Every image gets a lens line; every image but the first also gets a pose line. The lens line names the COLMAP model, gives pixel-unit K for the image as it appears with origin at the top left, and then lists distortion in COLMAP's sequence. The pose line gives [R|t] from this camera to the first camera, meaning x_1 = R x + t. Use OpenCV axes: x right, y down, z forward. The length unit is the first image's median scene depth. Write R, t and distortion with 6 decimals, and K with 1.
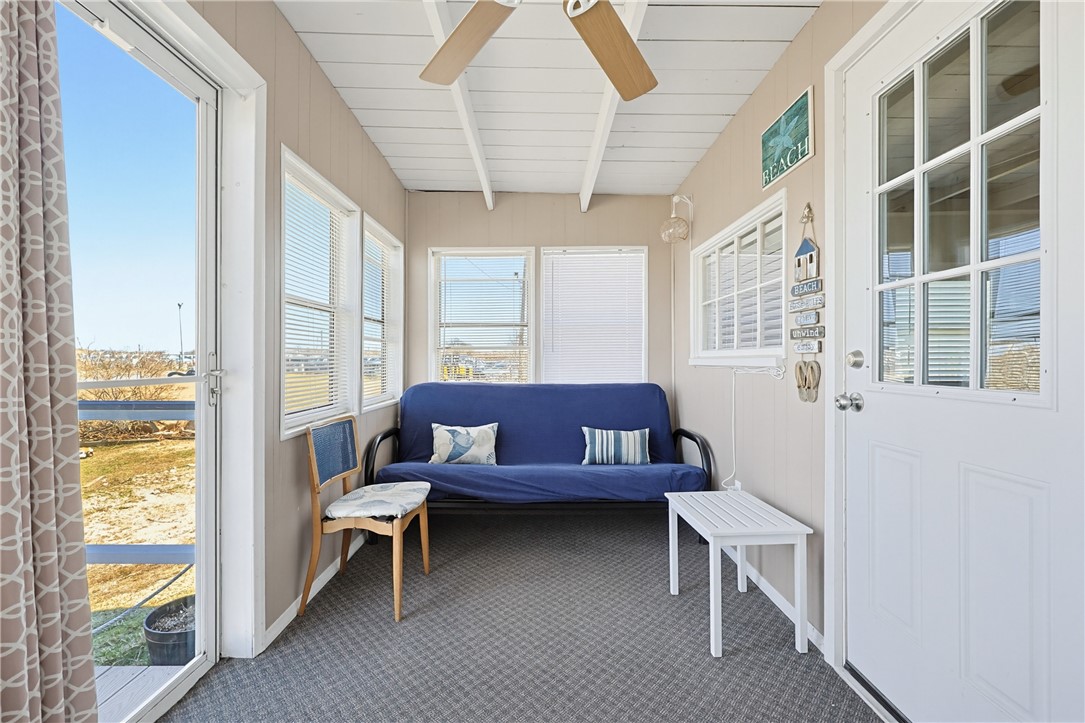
lens RADIAL K [[464.0, 0, 547.2], [0, 464.0, 357.9], [0, 0, 1]] dist [0.001036, 0.000225]
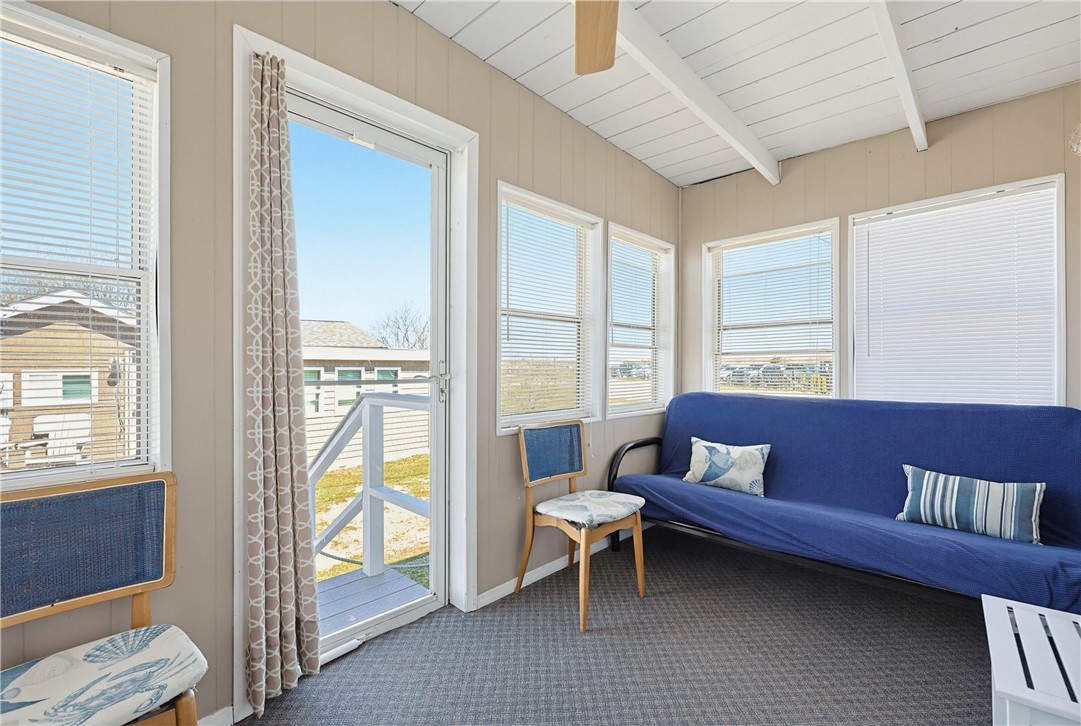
lens RADIAL K [[475.5, 0, 540.5], [0, 475.5, 363.0], [0, 0, 1]] dist [-0.000570, 0.000130]
pose [[0.714062, -0.006048, -0.700057, 0.224331], [0.001340, 0.999973, -0.007272, 0.003361], [0.700082, 0.004255, 0.714050, 0.149577]]
